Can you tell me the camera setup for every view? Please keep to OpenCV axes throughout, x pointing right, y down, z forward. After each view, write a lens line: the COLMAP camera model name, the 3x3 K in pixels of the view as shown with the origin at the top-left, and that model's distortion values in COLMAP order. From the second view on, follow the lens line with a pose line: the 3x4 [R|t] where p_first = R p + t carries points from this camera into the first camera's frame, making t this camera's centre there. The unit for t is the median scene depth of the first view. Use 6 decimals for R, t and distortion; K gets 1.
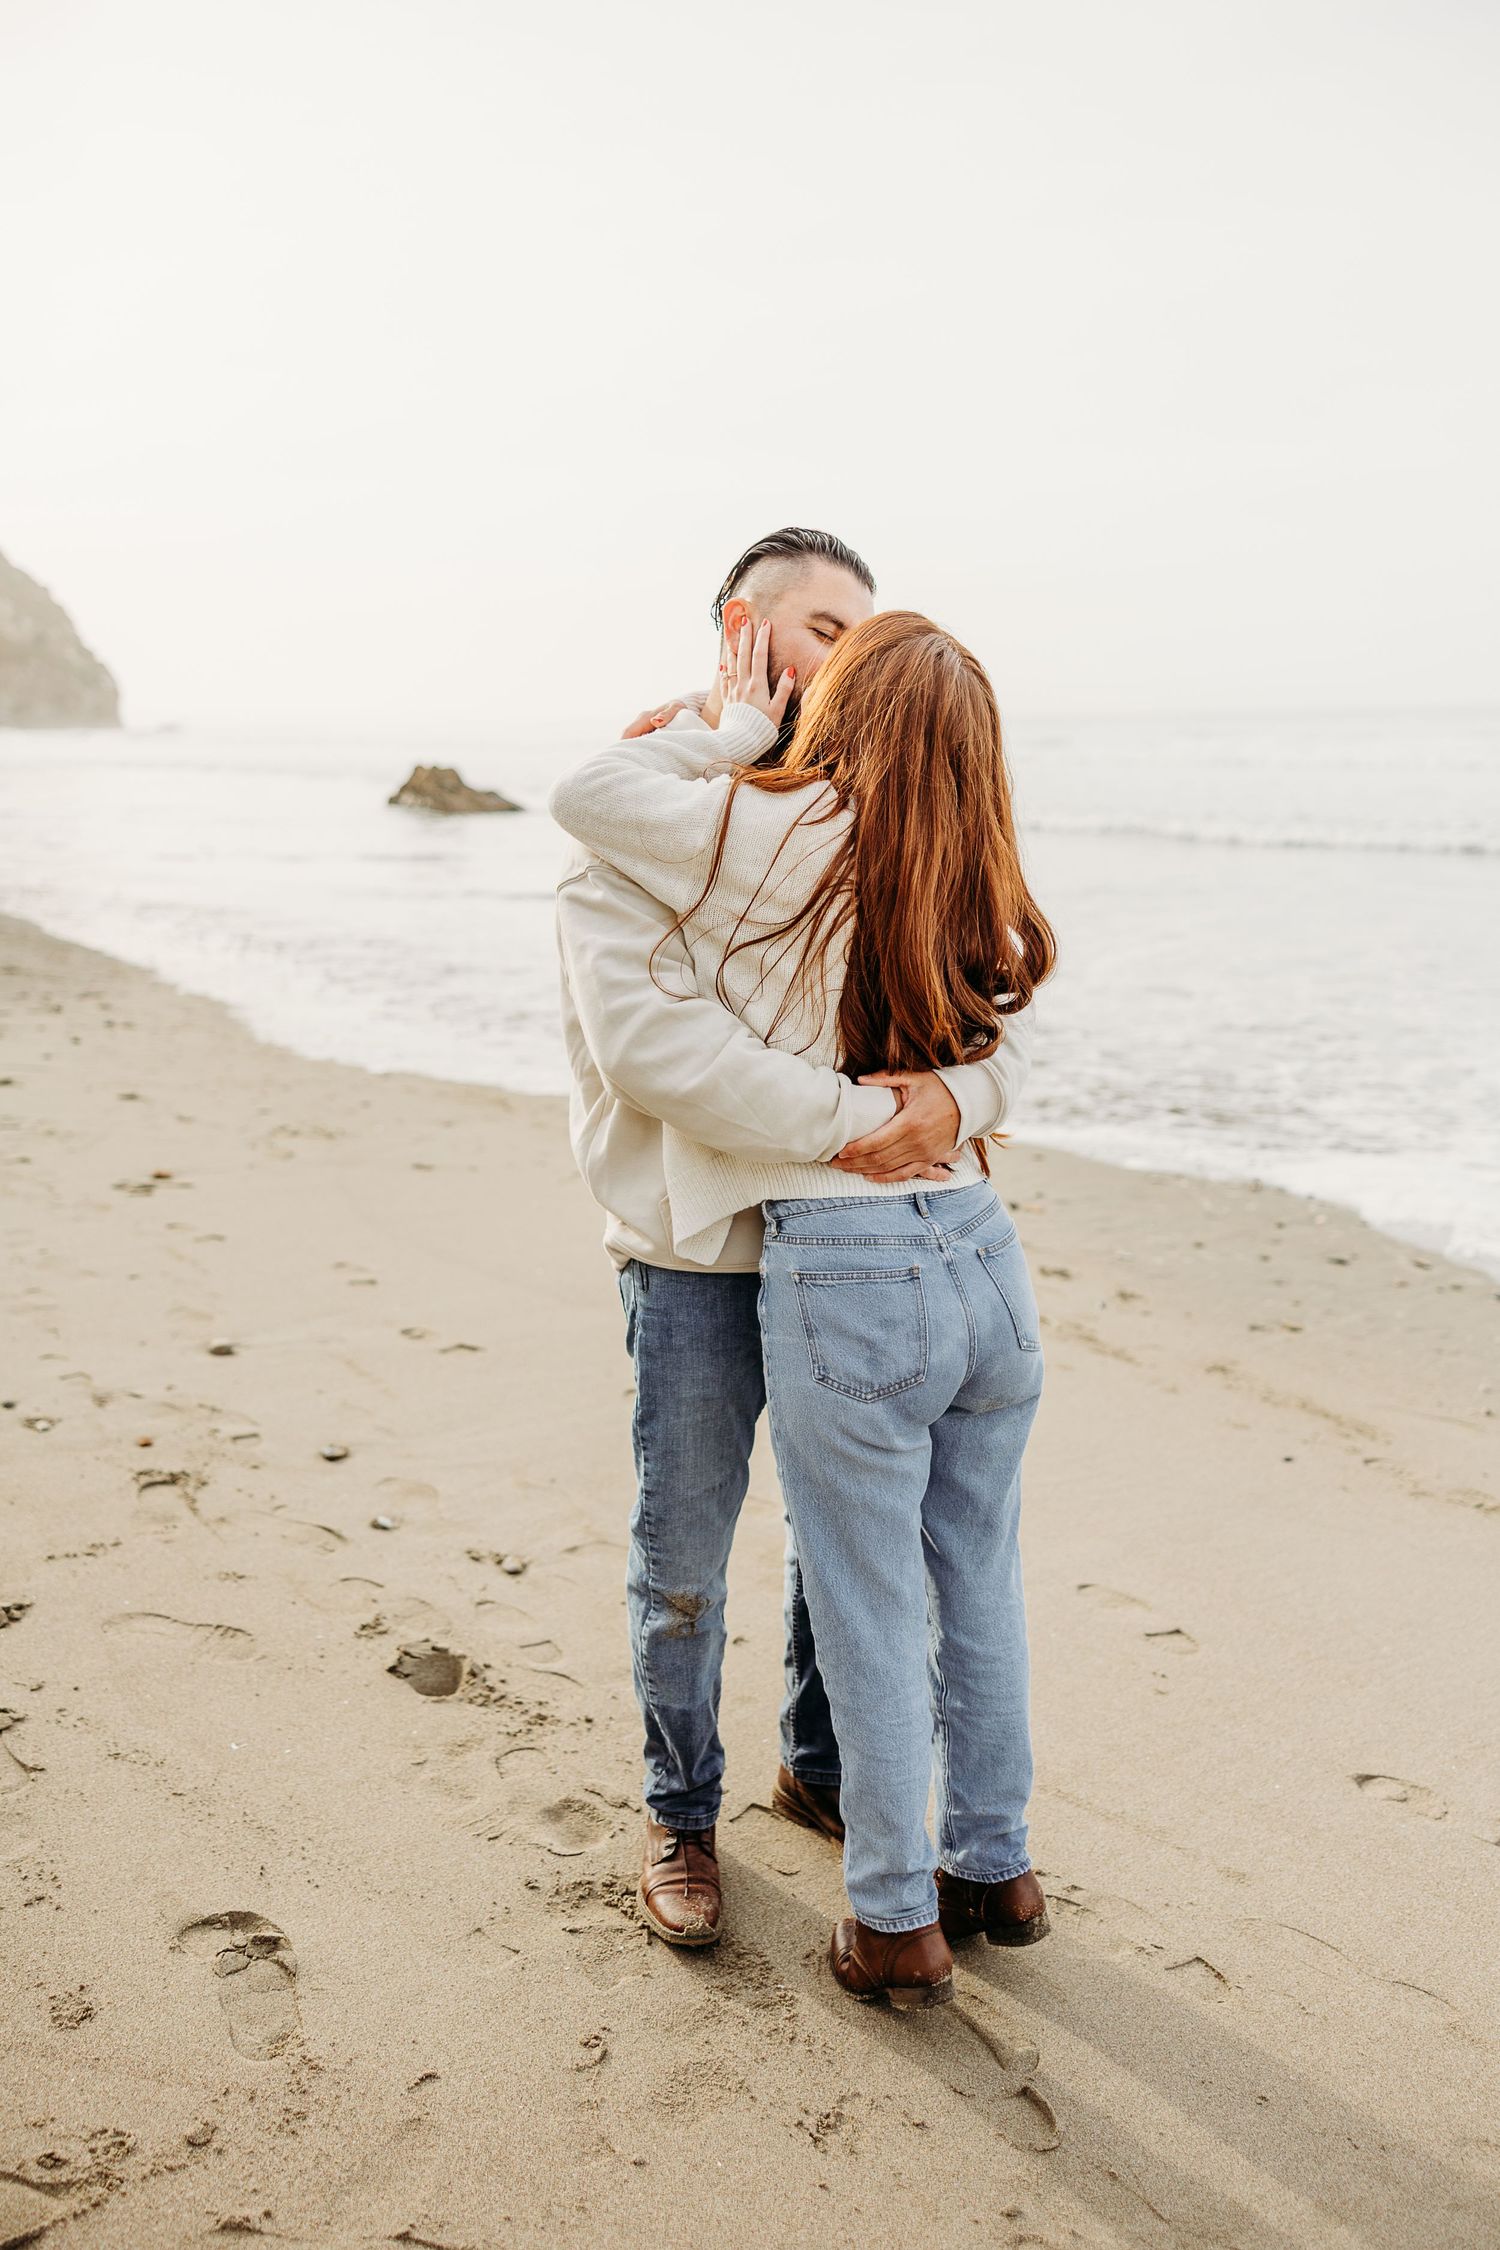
lens RADIAL K [[1784.9, 0, 754.6], [0, 1784.9, 1135.8], [0, 0, 1]] dist [0.043440, -0.019844]
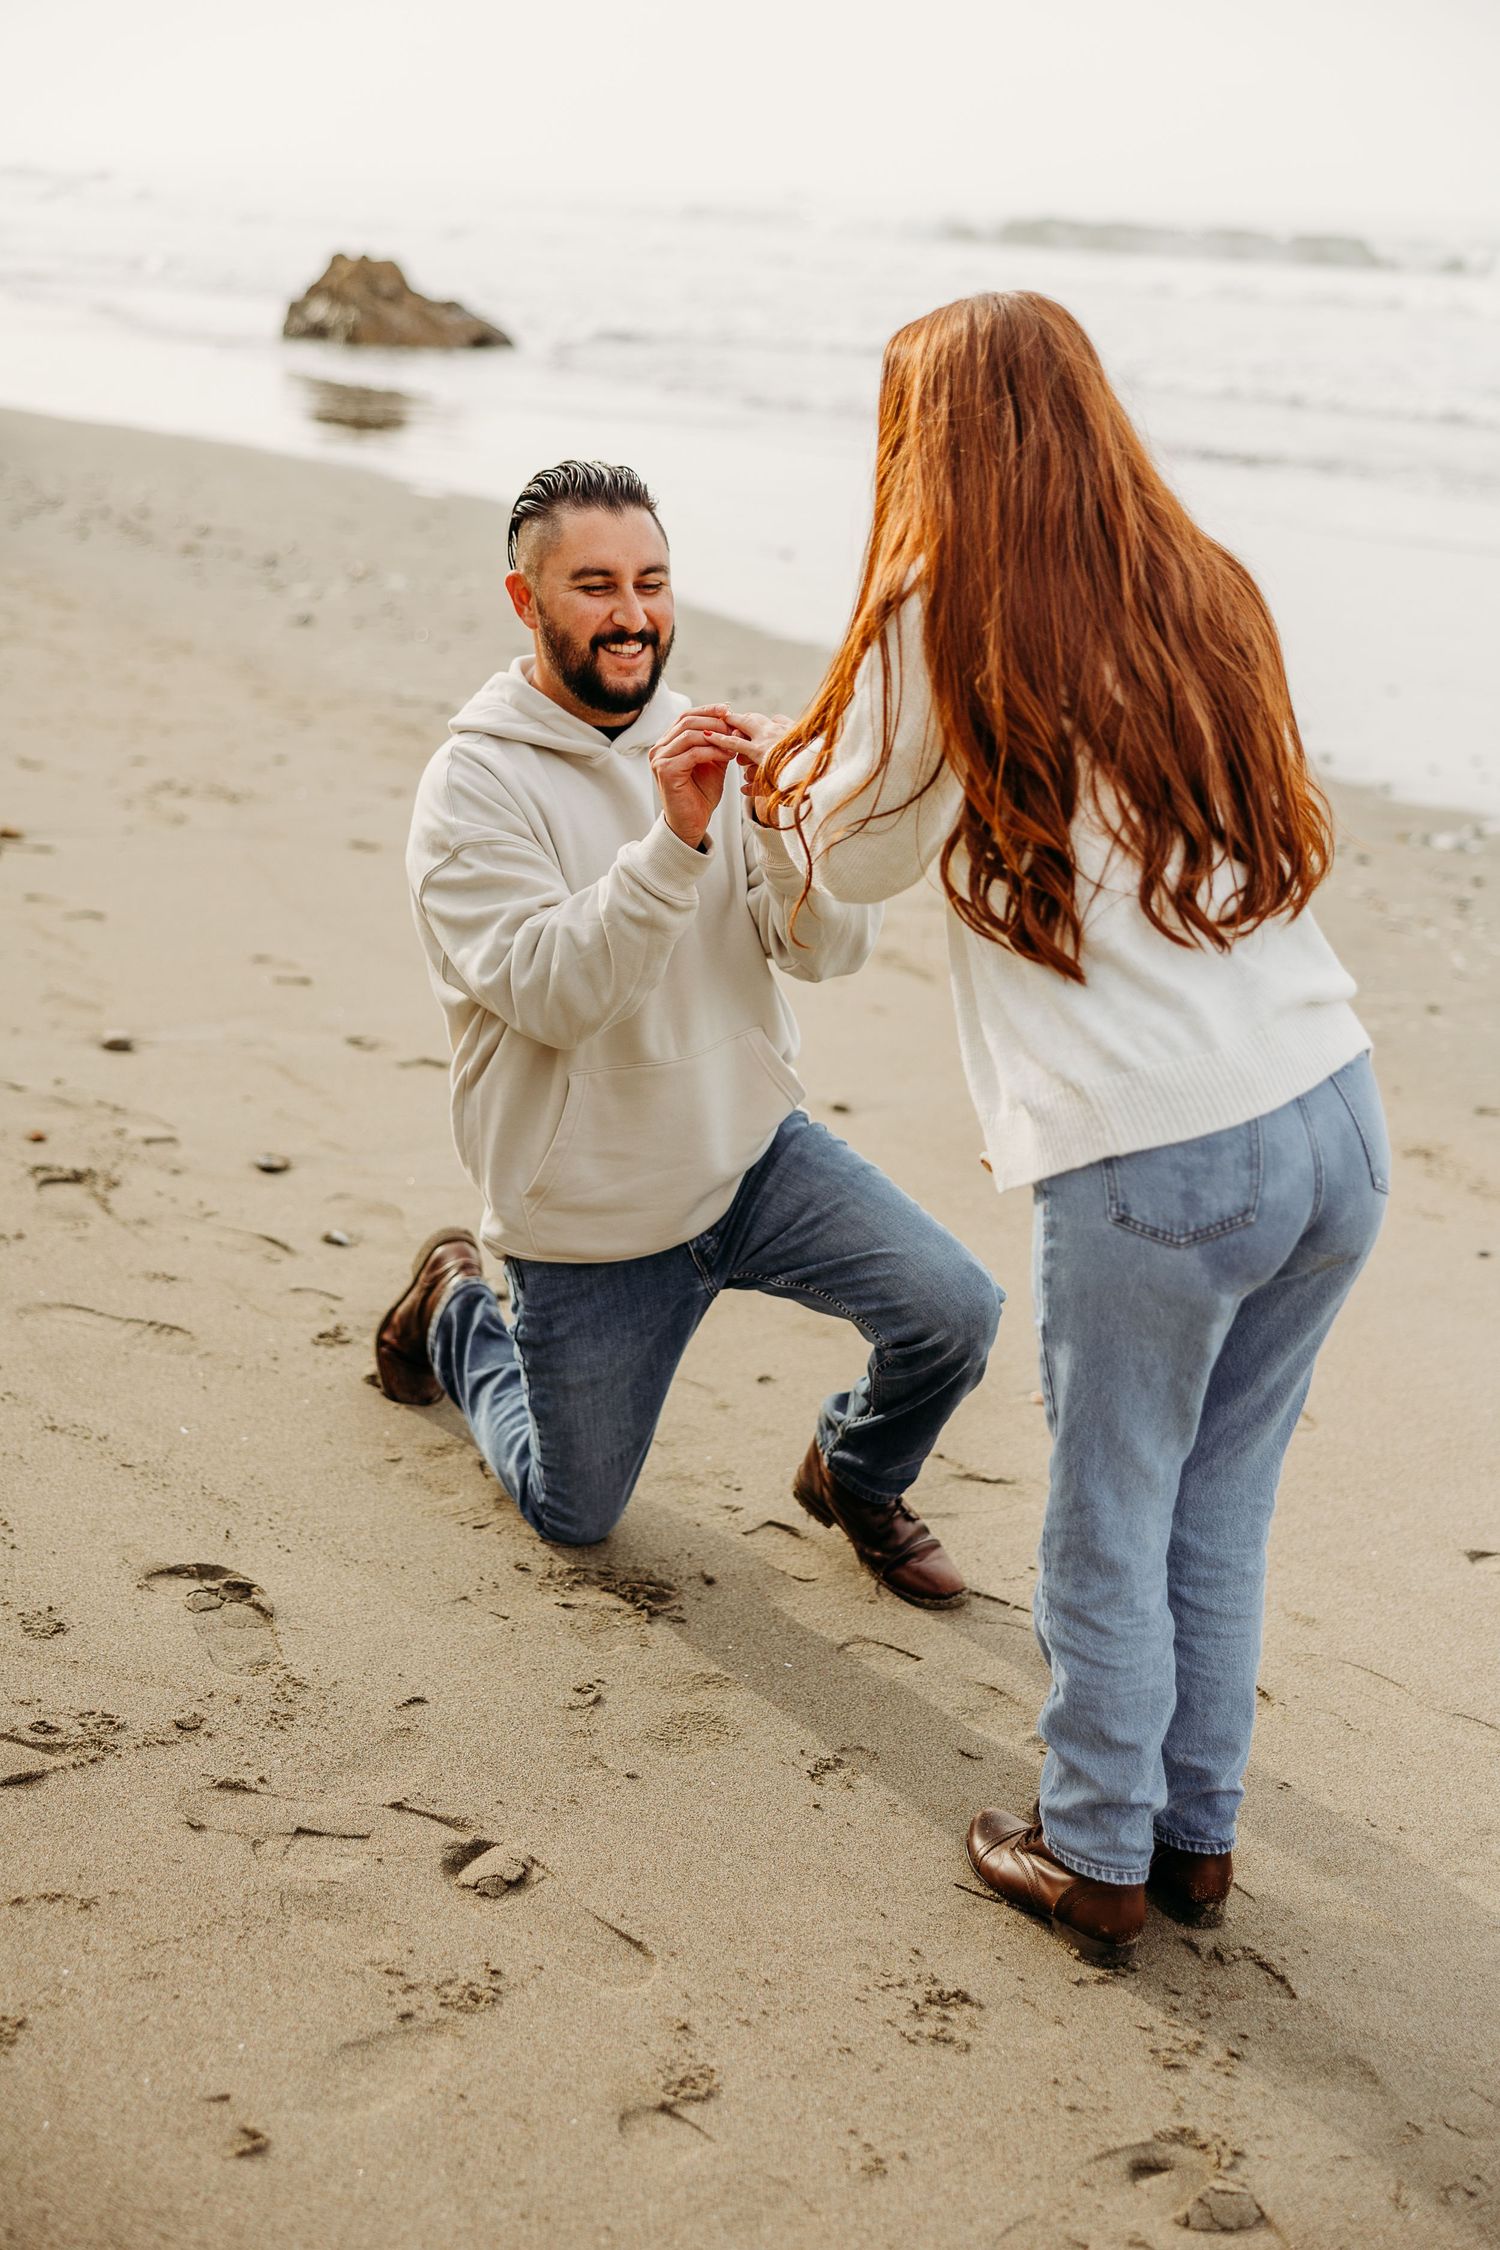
lens RADIAL K [[2819.6, 0, 752.5], [0, 2819.6, 1124.0], [0, 0, 1]] dist [0.018039, 0.000000]
pose [[0.997872, 0.059906, -0.025737, 0.012168], [-0.057446, 0.994503, 0.087538, 0.047413], [0.030840, -0.085873, 0.995829, -0.304859]]
